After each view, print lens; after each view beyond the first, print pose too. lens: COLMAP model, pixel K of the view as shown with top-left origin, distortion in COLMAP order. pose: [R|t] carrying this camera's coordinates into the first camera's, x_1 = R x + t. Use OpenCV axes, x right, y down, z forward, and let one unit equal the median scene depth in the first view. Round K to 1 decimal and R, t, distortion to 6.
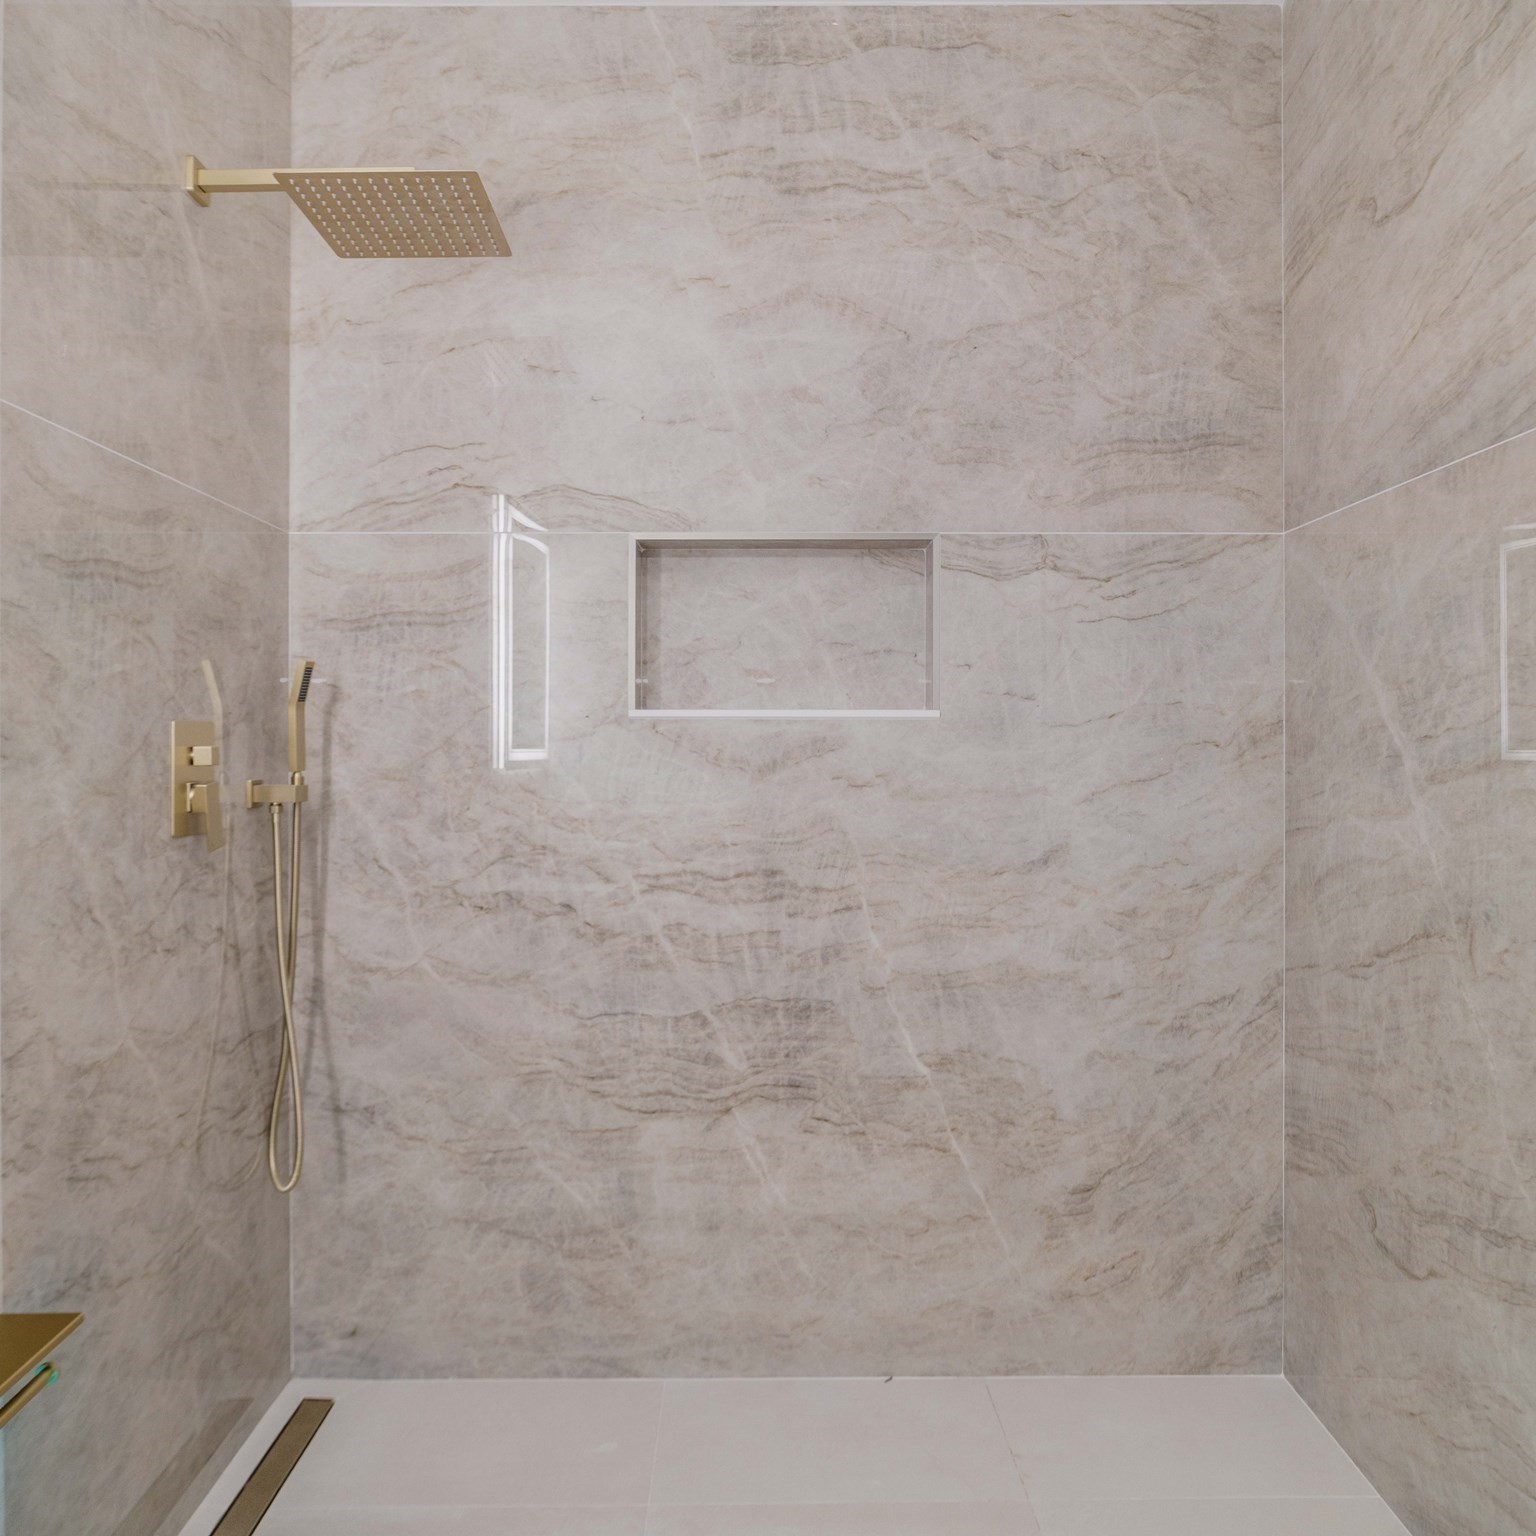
lens RADIAL K [[1173.9, 0, 768.0], [0, 1173.9, 768.0], [0, 0, 1]] dist [-0.002186, 0.003705]
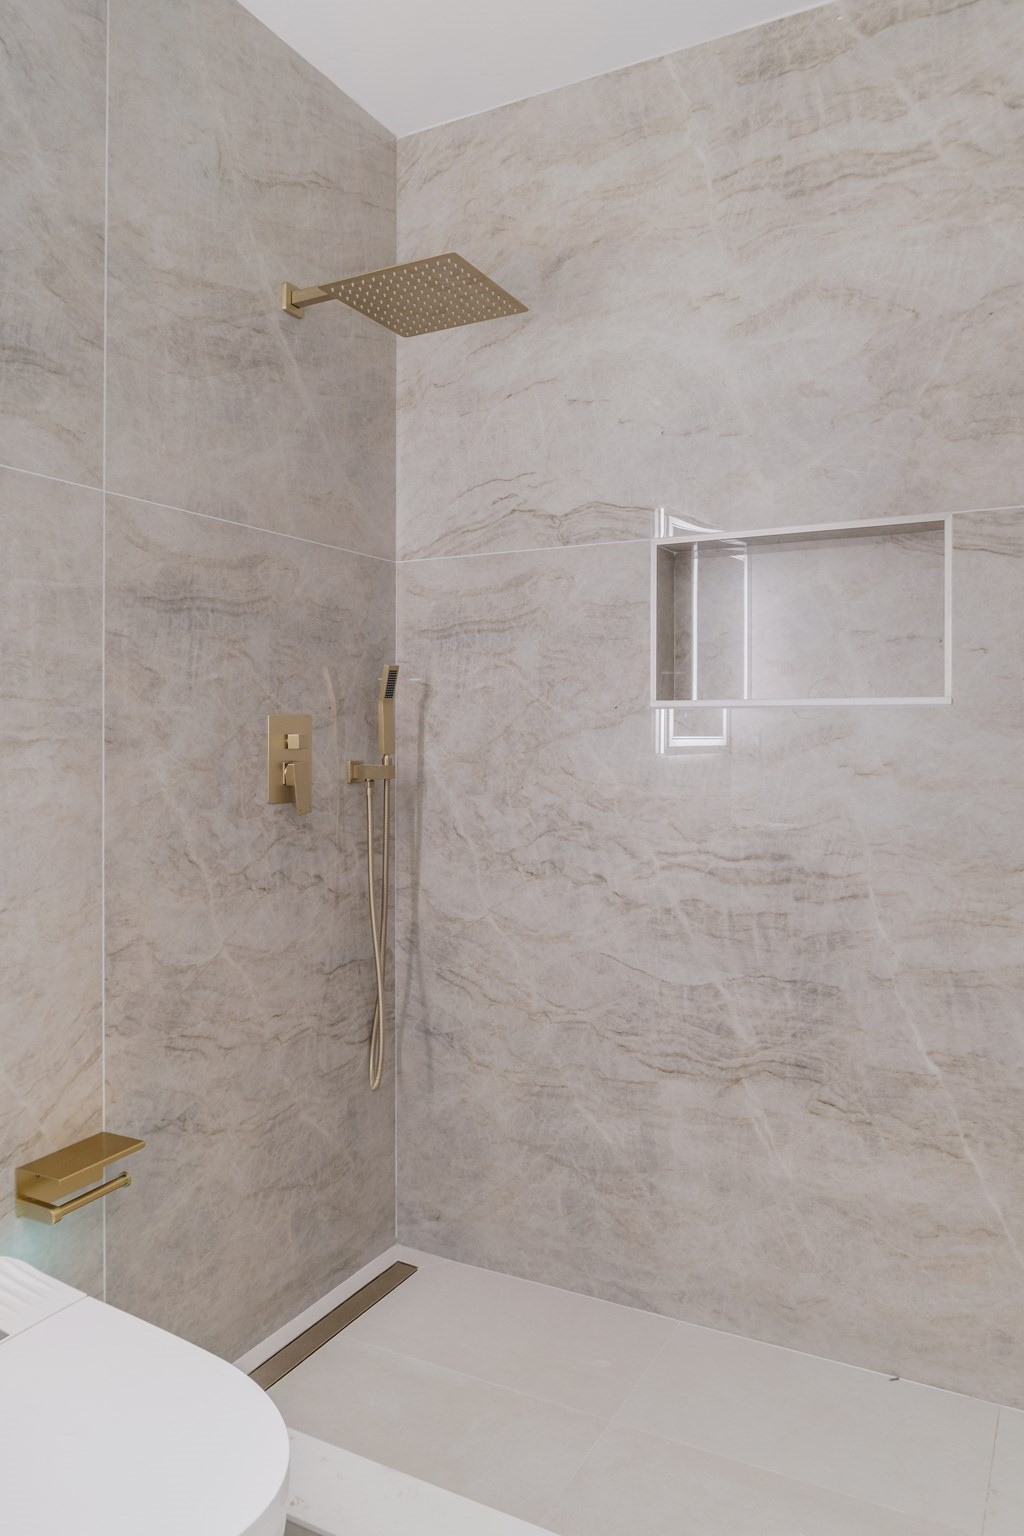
lens RADIAL K [[1098.2, 0, 512.1], [0, 1098.2, 751.6], [0, 0, 1]] dist [-0.003027, 0.003625]
pose [[0.879207, 0.008050, -0.476373, 0.256594], [-0.009047, 0.999959, 0.000202, -0.001255], [0.476355, 0.004132, 0.879243, 0.037769]]
